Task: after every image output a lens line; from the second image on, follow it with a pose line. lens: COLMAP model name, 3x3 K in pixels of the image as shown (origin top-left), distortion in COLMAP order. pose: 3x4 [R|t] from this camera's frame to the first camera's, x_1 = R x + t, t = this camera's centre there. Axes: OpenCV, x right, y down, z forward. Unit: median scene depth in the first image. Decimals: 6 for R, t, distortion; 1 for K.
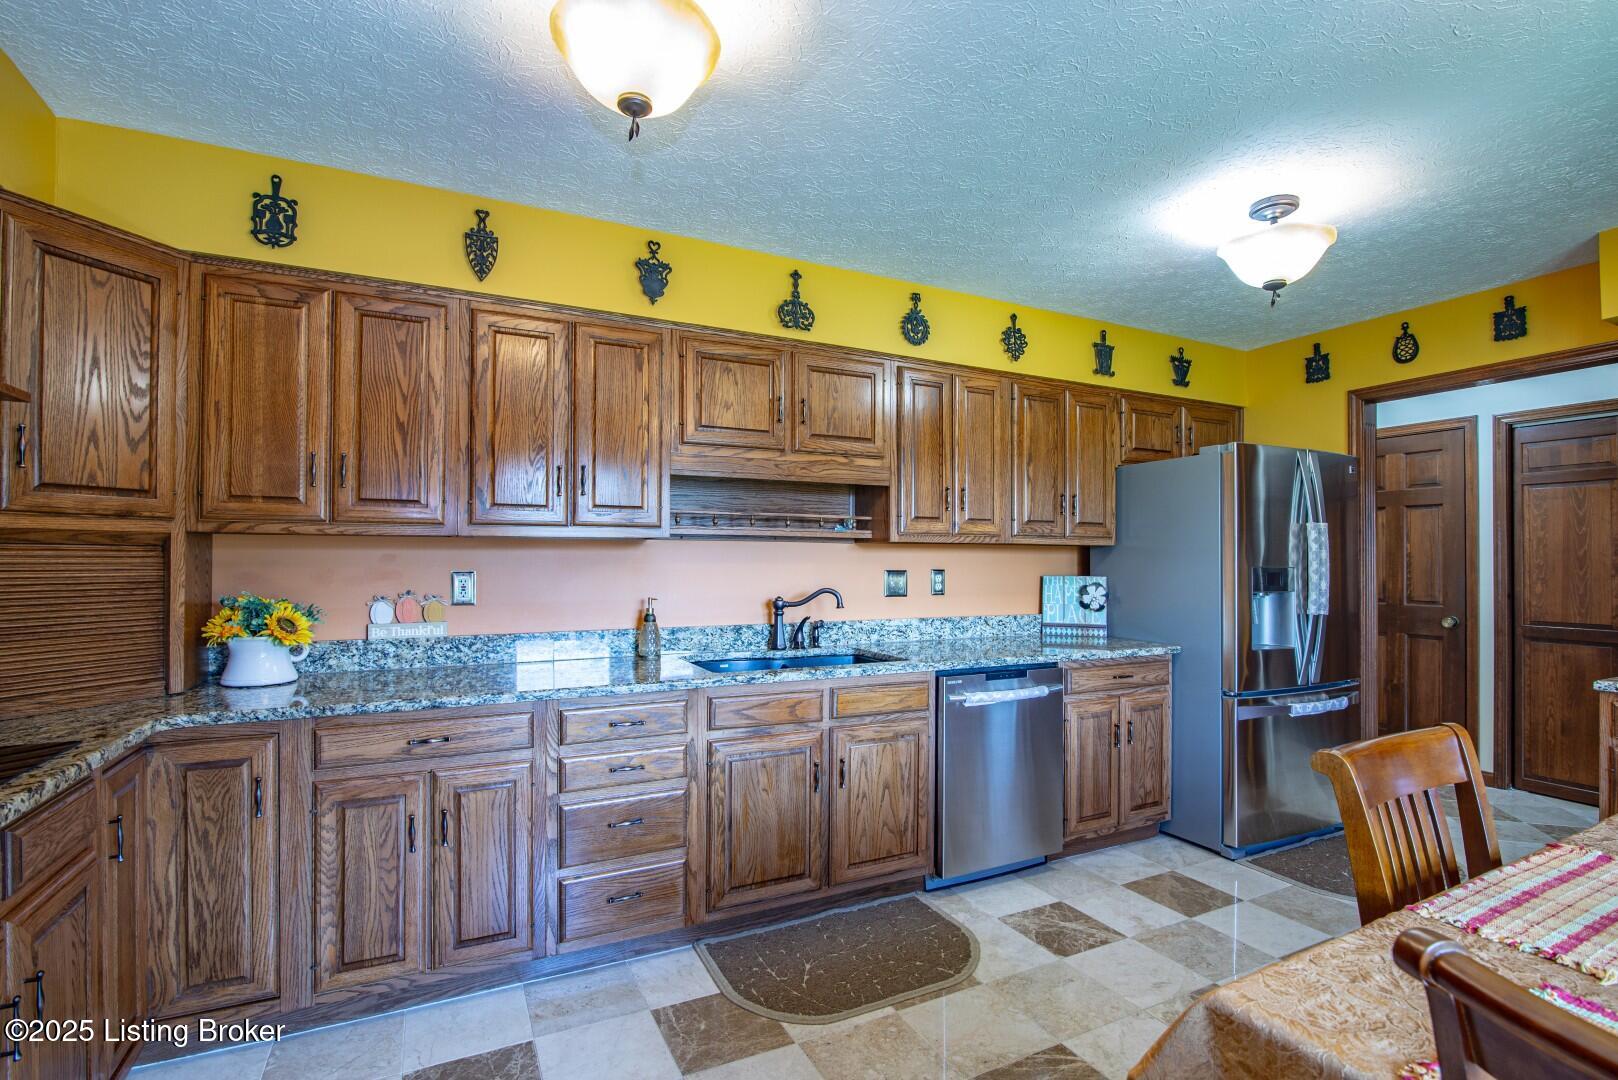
lens RADIAL K [[758.0, 0, 789.8], [0, 758.0, 547.5], [0, 0, 1]] dist [-0.016986, -0.002319]
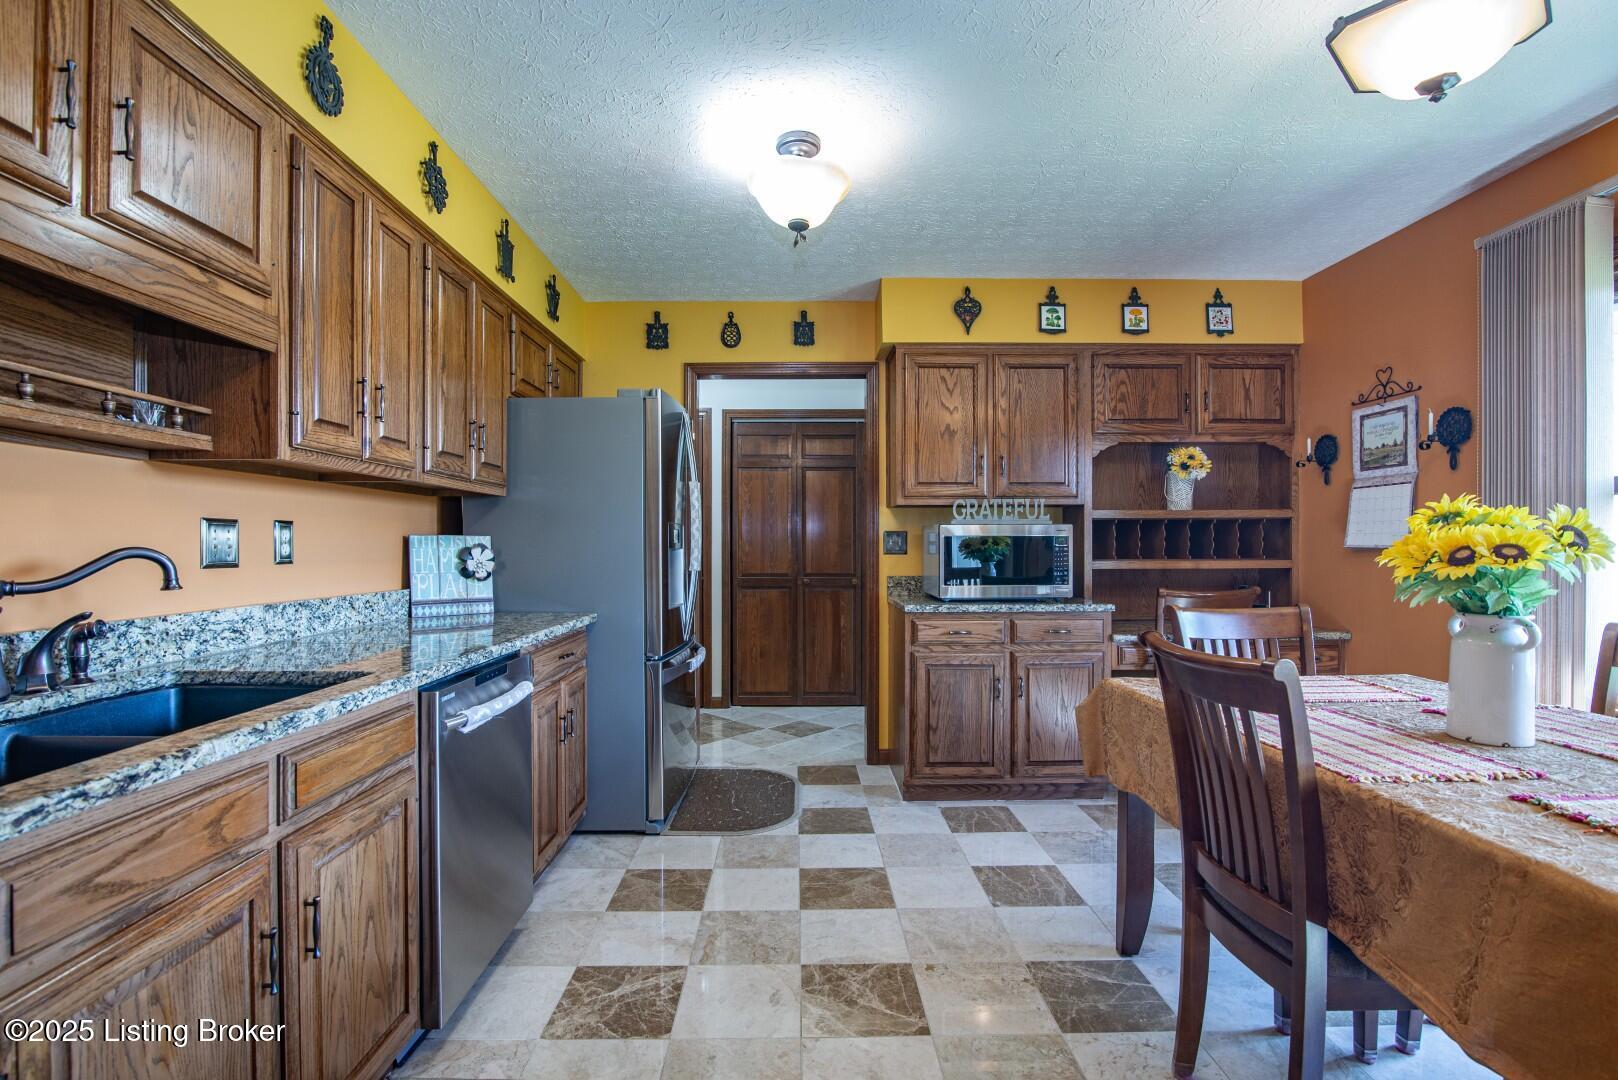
lens RADIAL K [[758.0, 0, 792.6], [0, 758.0, 544.2], [0, 0, 1]] dist [-0.016986, -0.002319]
pose [[0.415226, -0.003267, 0.909713, -0.206949], [-0.010236, 0.999913, 0.008263, 0.046542], [-0.909661, -0.012743, 0.415156, 0.480745]]
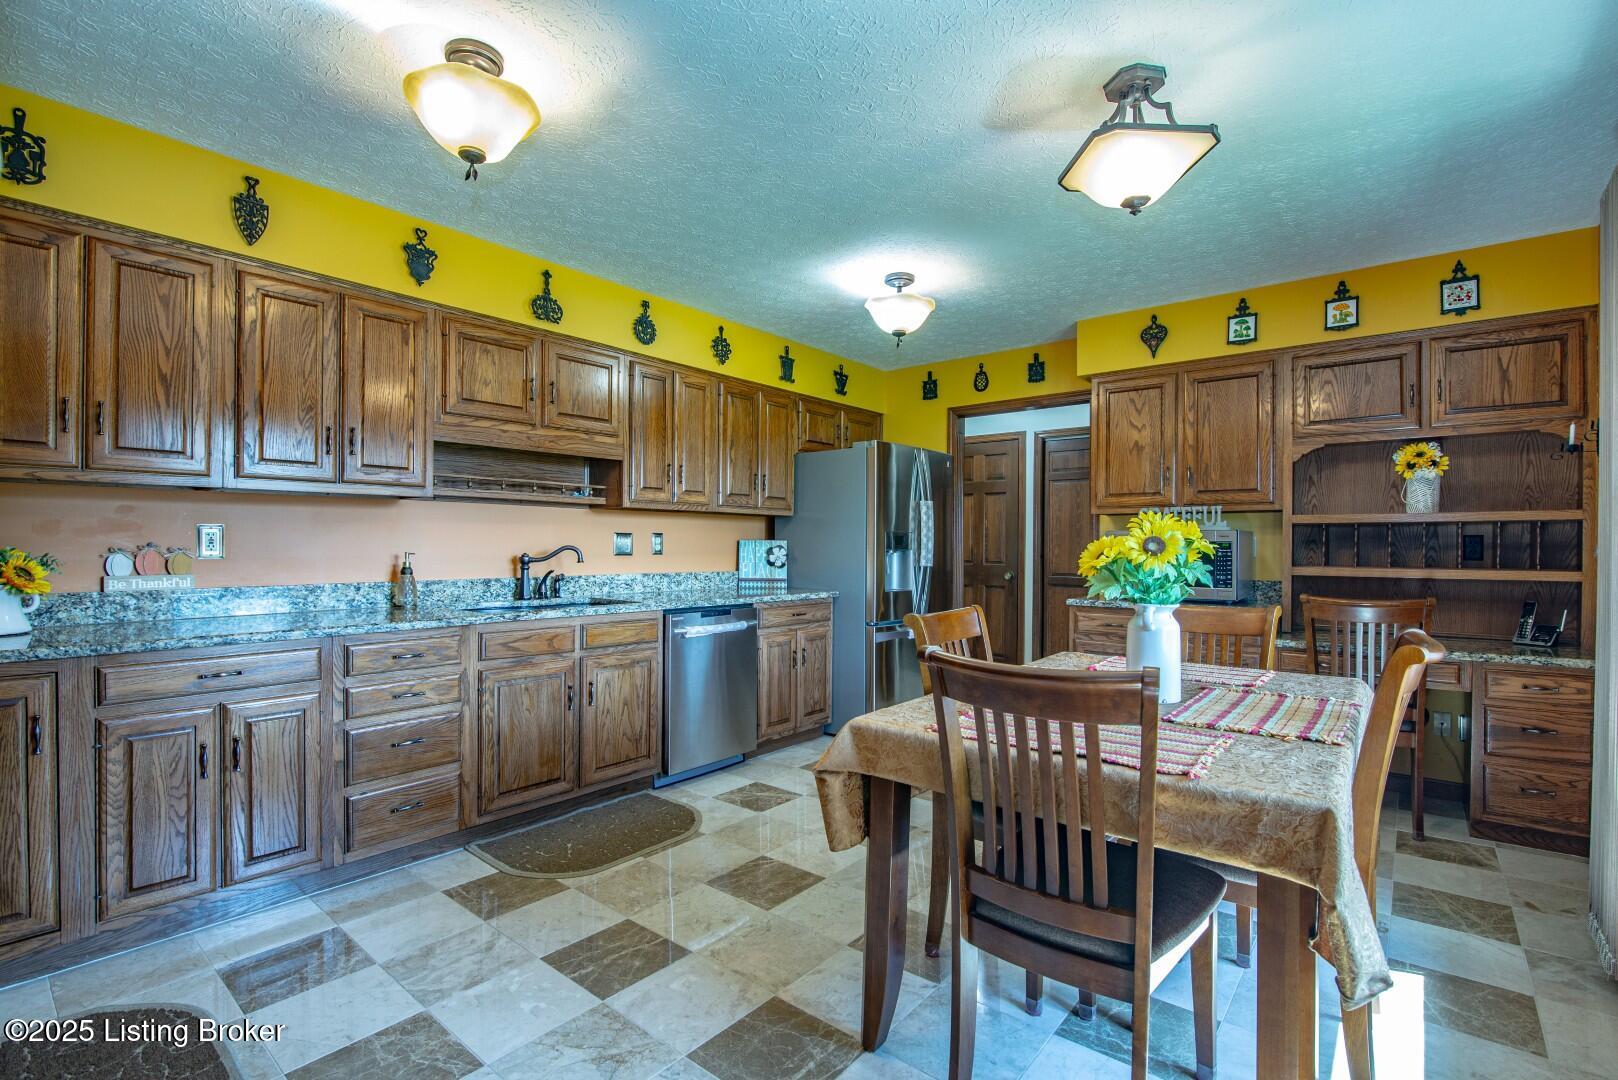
lens RADIAL K [[758.0, 0, 785.2], [0, 758.0, 546.8], [0, 0, 1]] dist [-0.016986, -0.002319]
pose [[0.916500, 0.001280, 0.400032, -0.117749], [-0.009083, 0.999804, 0.017610, 0.033326], [-0.399931, -0.019773, 0.916332, -0.211743]]
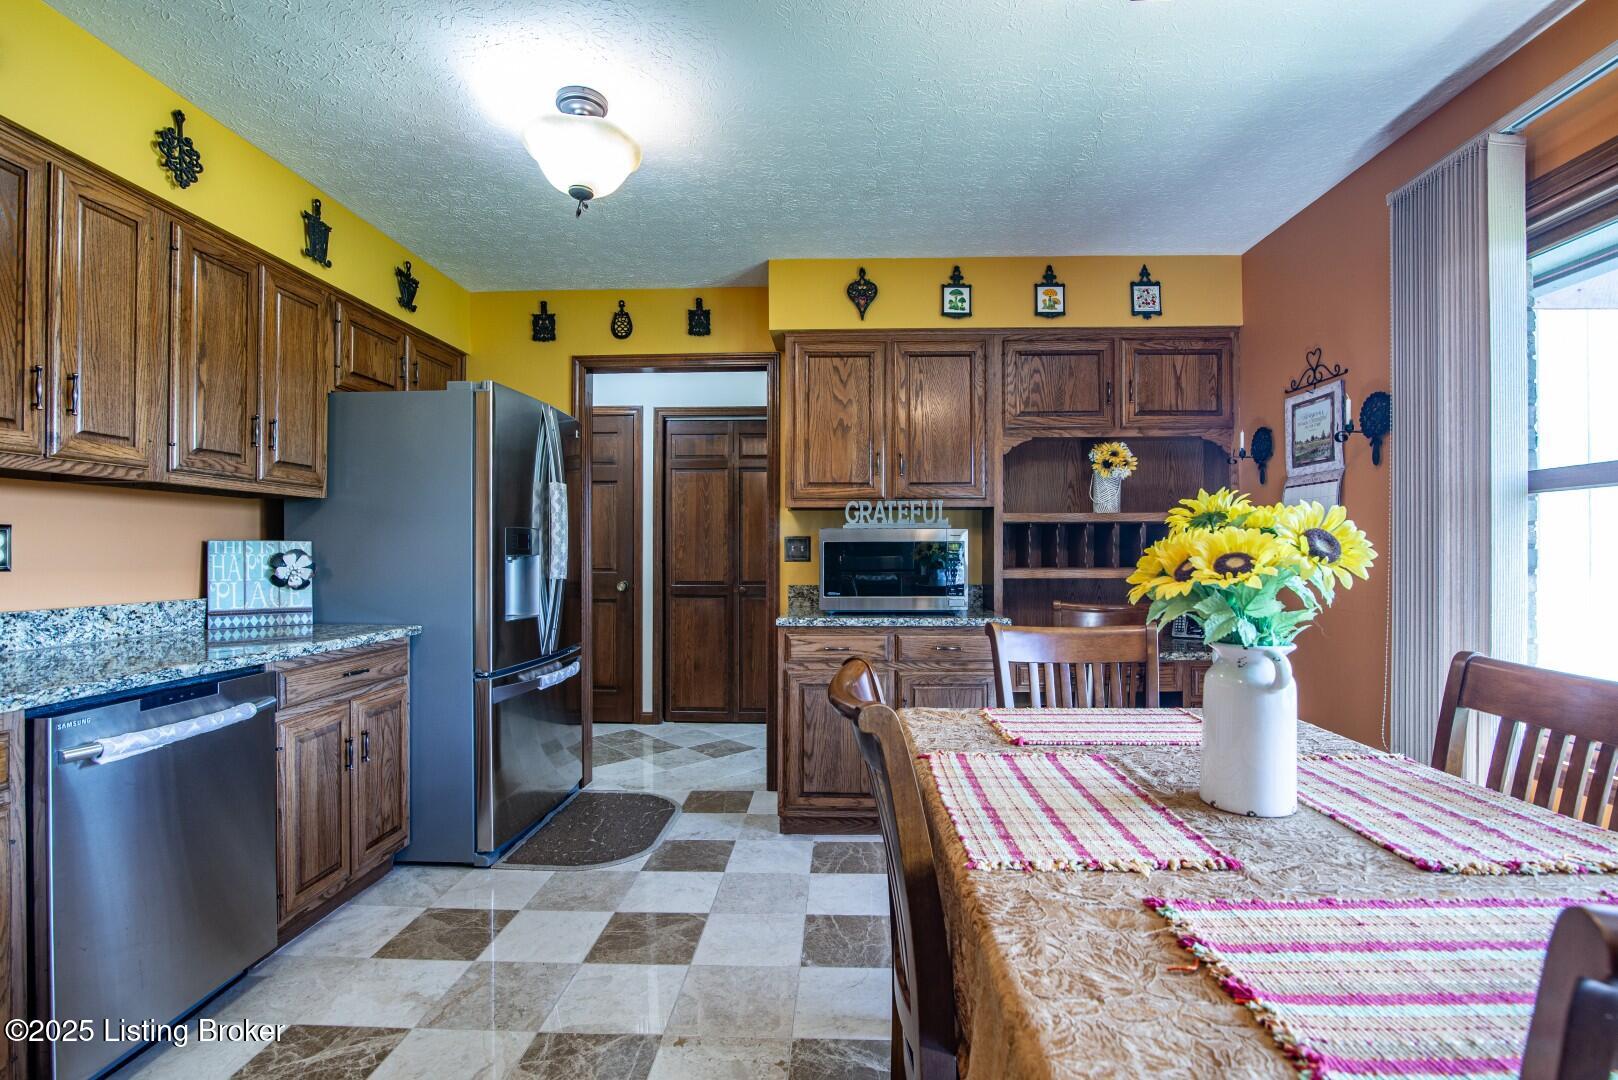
lens RADIAL K [[758.0, 0, 816.7], [0, 758.0, 549.3], [0, 0, 1]] dist [-0.016986, -0.002319]
pose [[0.456335, -0.002598, 0.889804, -0.007005], [-0.011200, 0.999900, 0.008664, 0.042988], [-0.889738, -0.013920, 0.456260, 0.289009]]
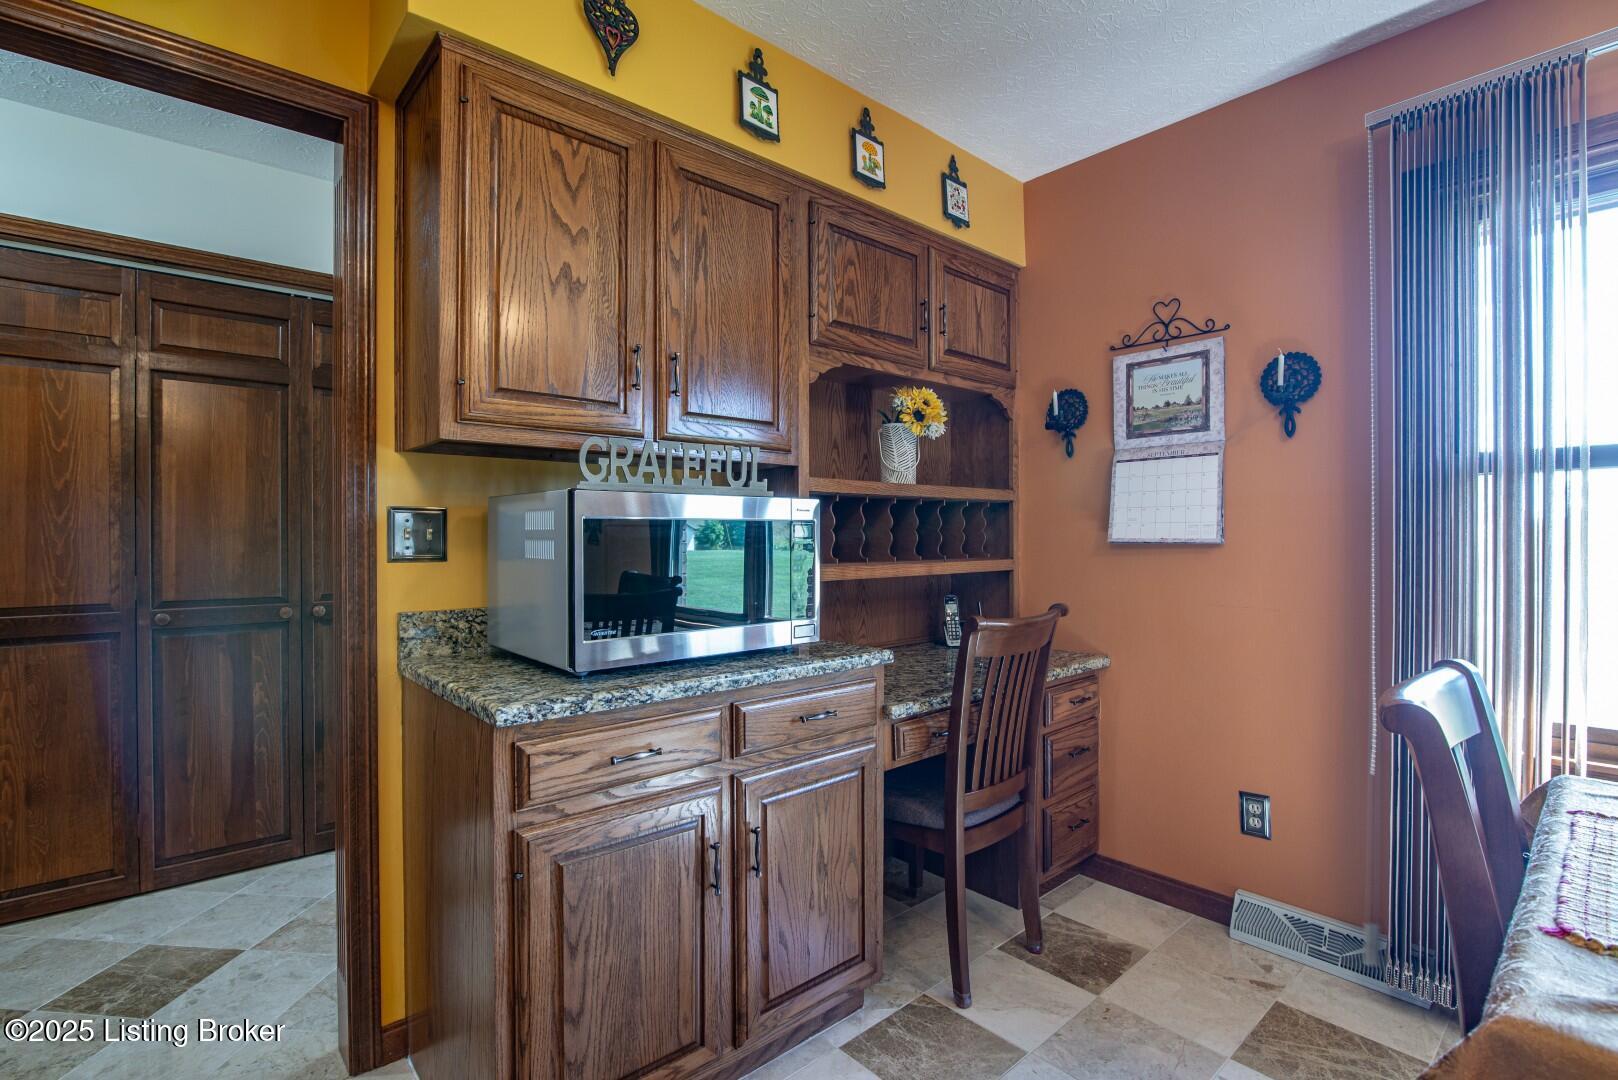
lens RADIAL K [[758.0, 0, 793.1], [0, 758.0, 539.3], [0, 0, 1]] dist [-0.016986, -0.002319]
pose [[-0.273637, -0.005394, 0.961818, 0.429982], [-0.012779, 0.999916, 0.001972, 0.051852], [-0.961748, -0.011751, -0.273683, 0.743500]]
